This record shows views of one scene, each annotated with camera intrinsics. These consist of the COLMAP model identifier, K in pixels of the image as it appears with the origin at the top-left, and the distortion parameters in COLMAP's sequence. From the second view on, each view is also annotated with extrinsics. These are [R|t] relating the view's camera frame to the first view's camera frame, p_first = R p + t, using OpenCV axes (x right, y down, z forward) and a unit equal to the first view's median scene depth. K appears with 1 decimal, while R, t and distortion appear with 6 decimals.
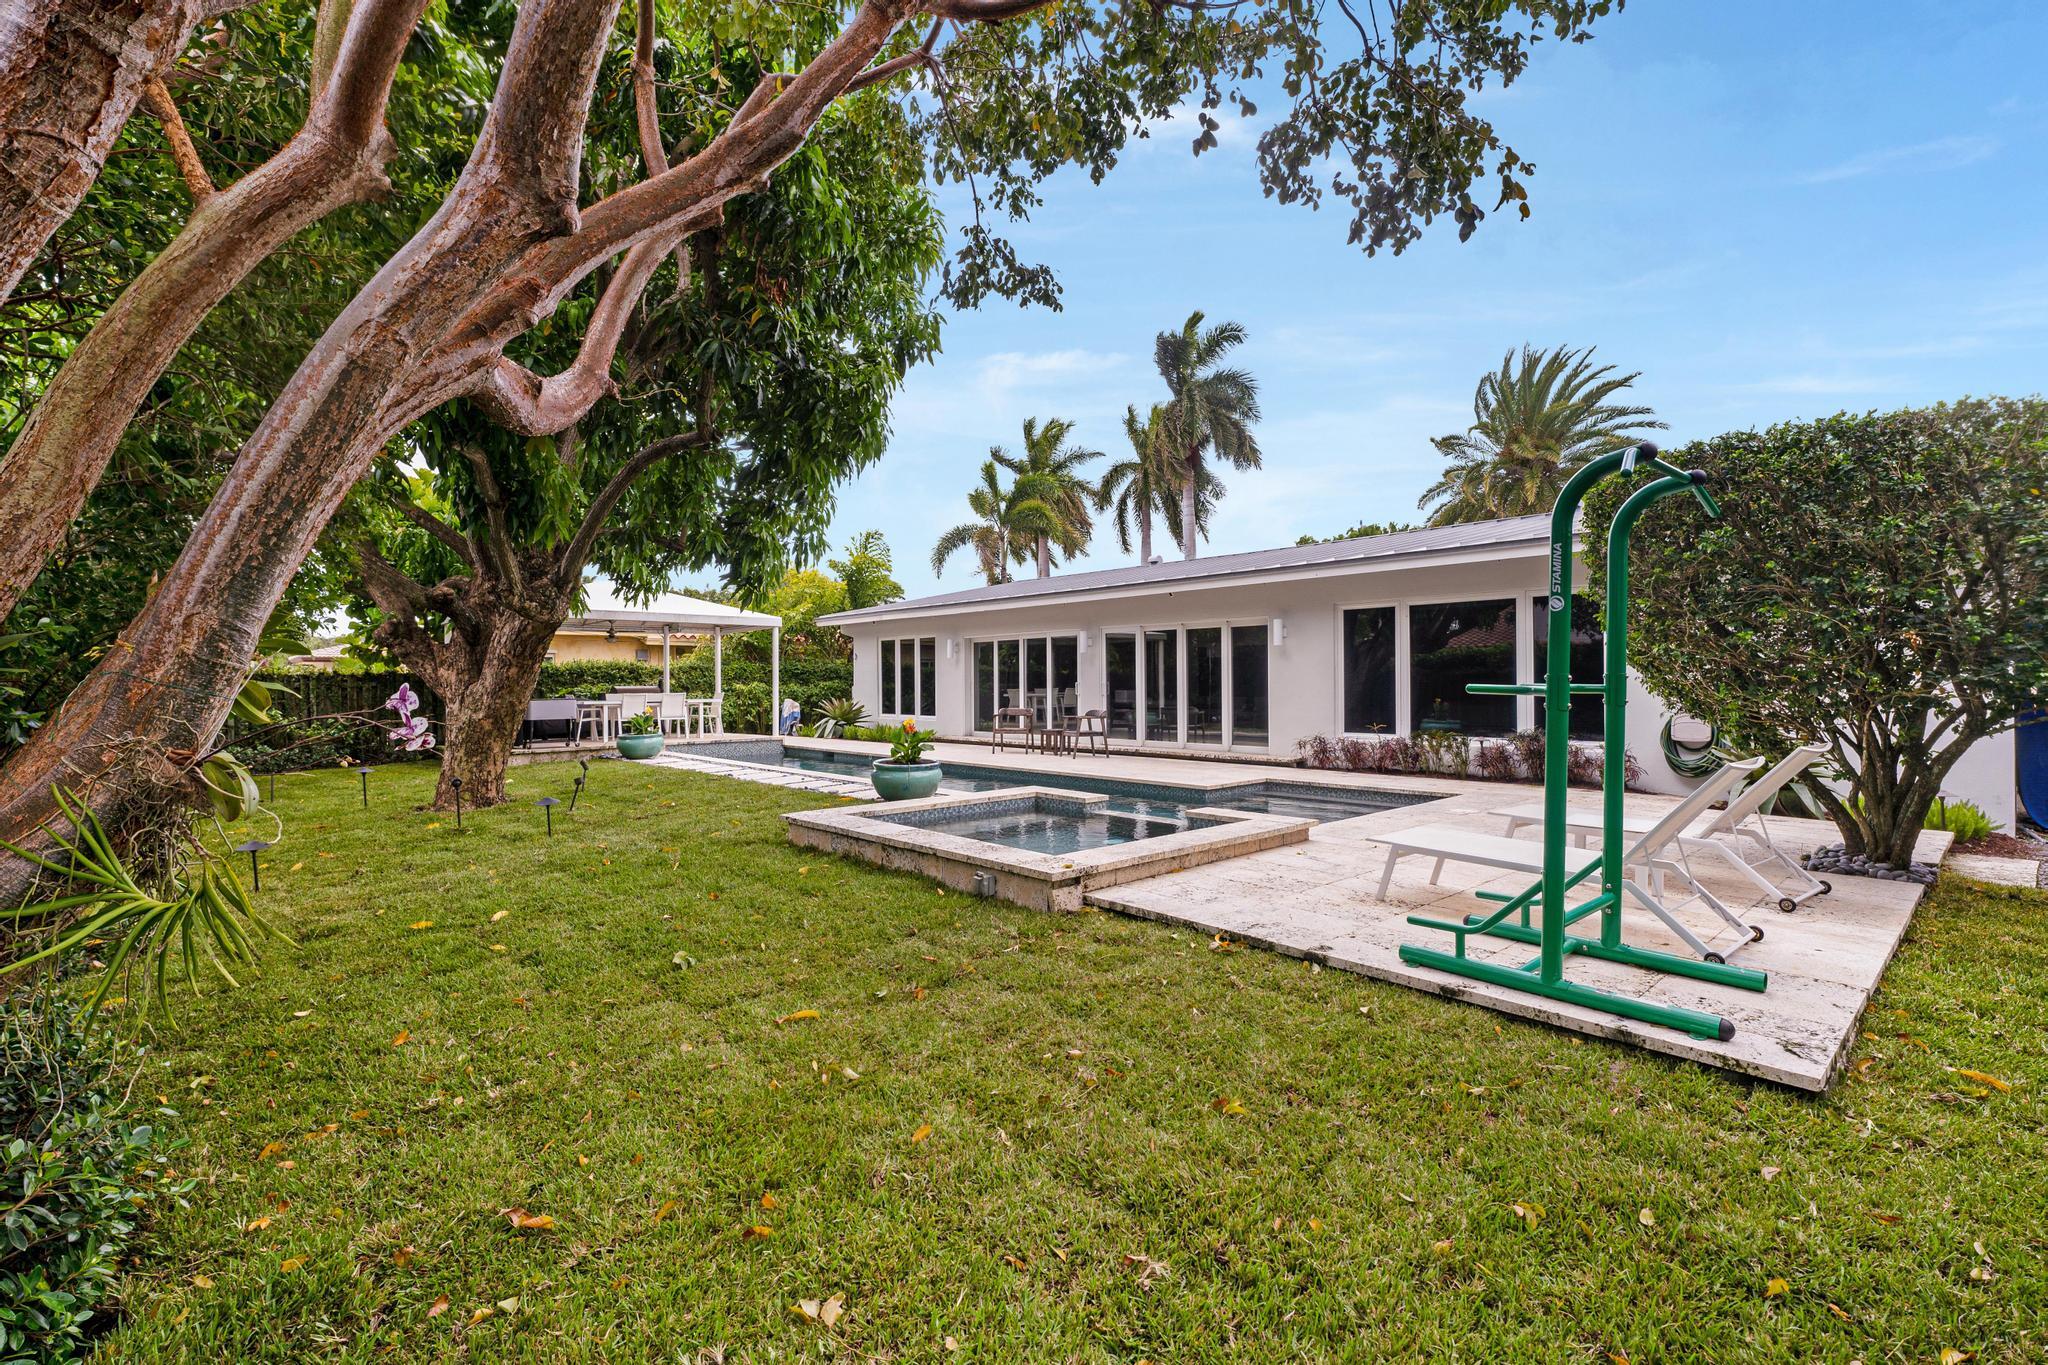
lens RADIAL K [[921.2, 0, 1022.5], [0, 921.2, 690.3], [0, 0, 1]] dist [-0.001206, -0.000239]
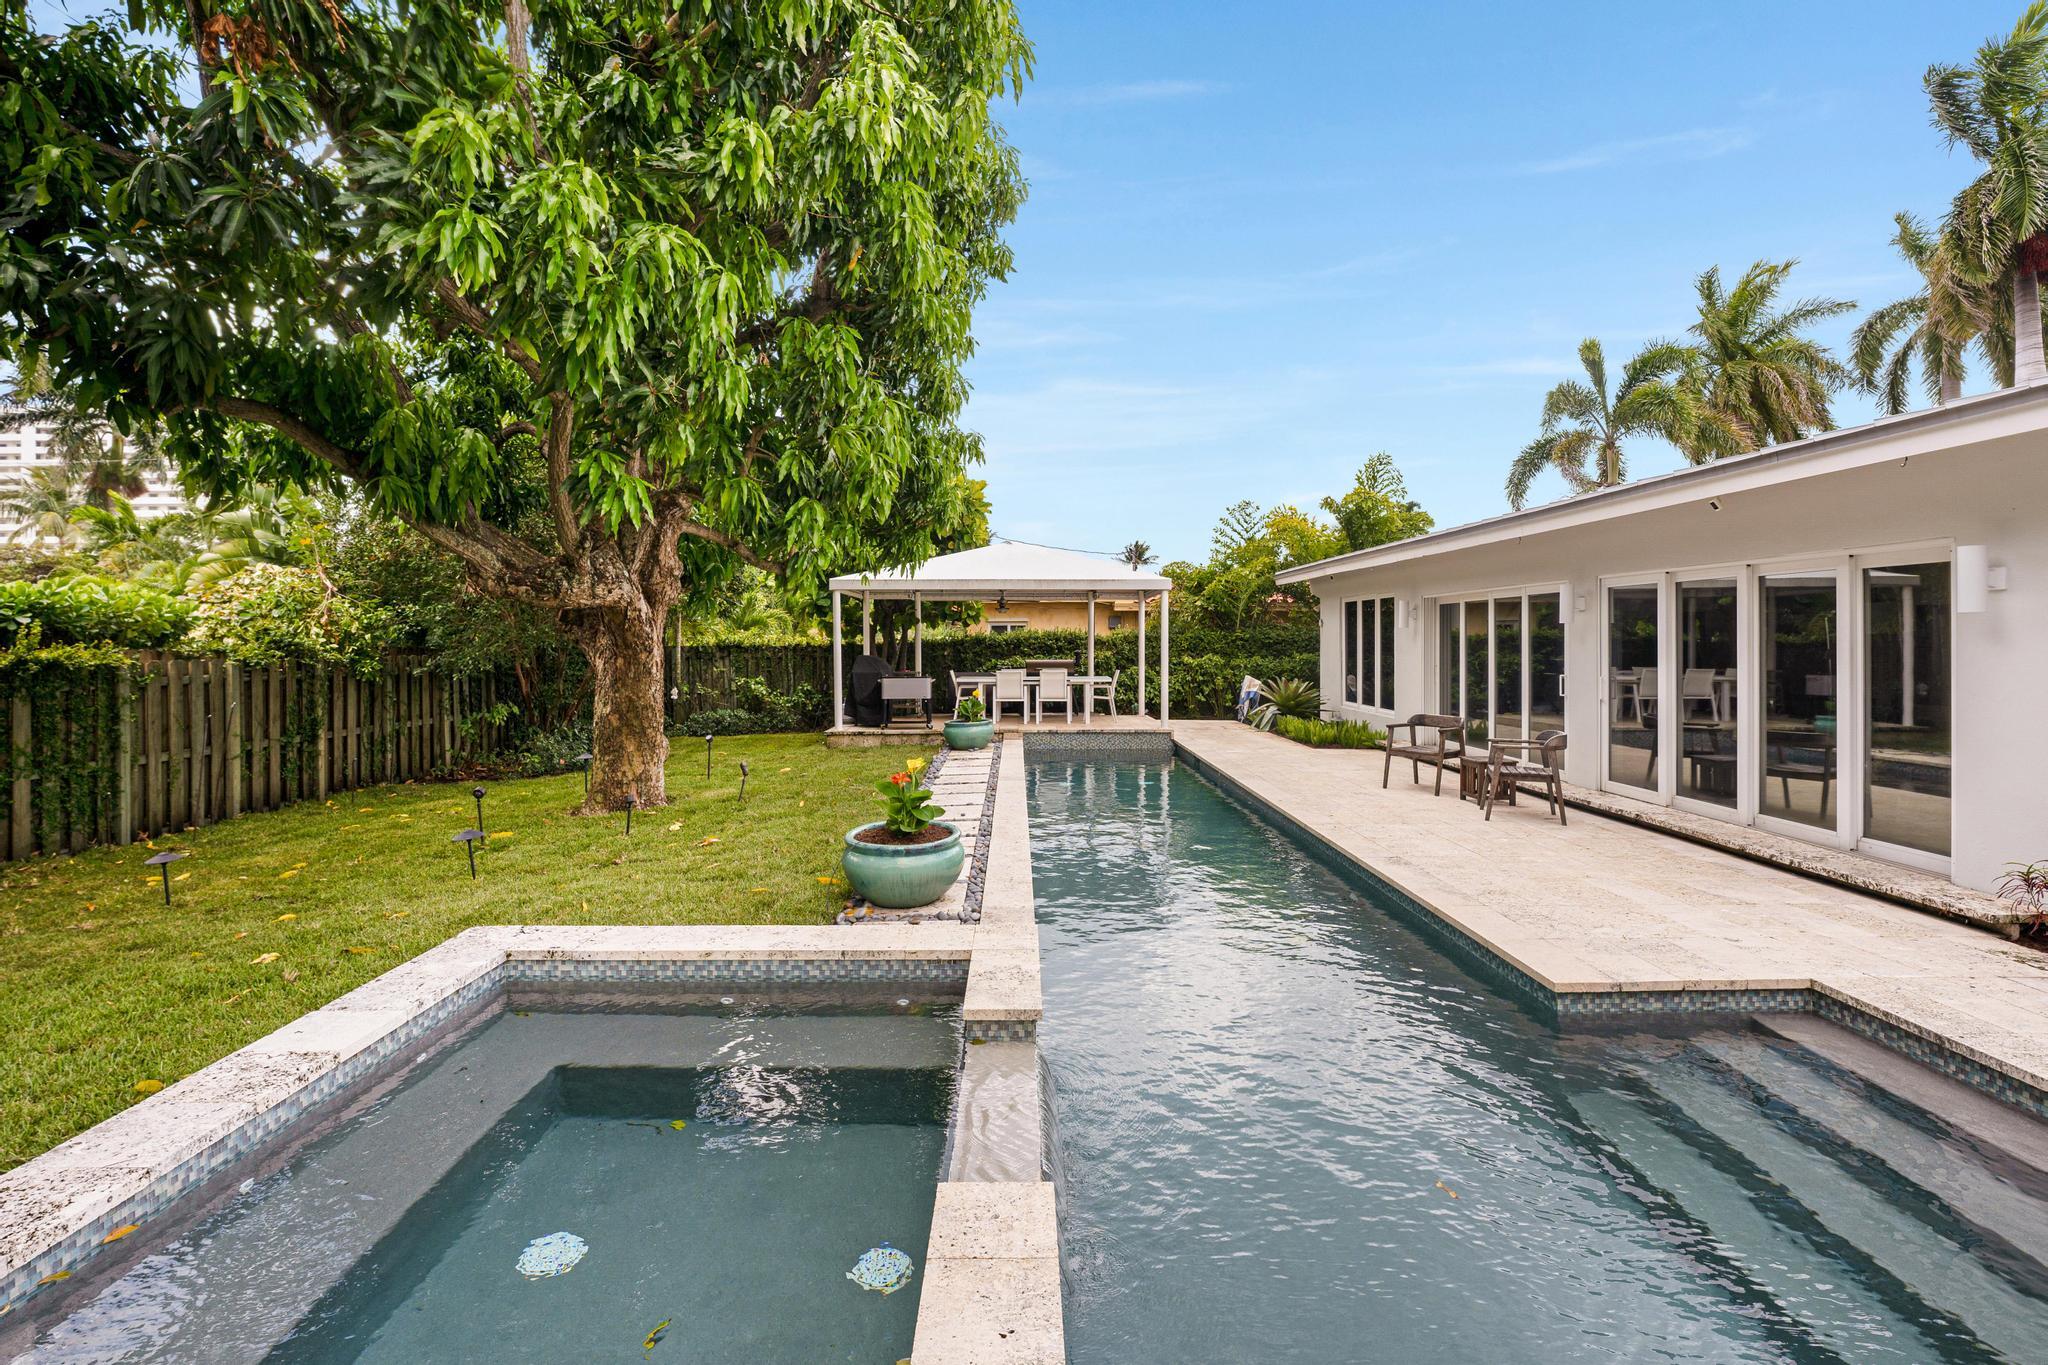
lens RADIAL K [[927.4, 0, 1016.3], [0, 927.4, 630.3], [0, 0, 1]] dist [-0.003433, -0.000016]
pose [[0.757526, -0.001784, -0.652803, 0.138530], [-0.009918, 0.999849, -0.014242, -0.018975], [0.652730, 0.017263, 0.757394, 0.265086]]
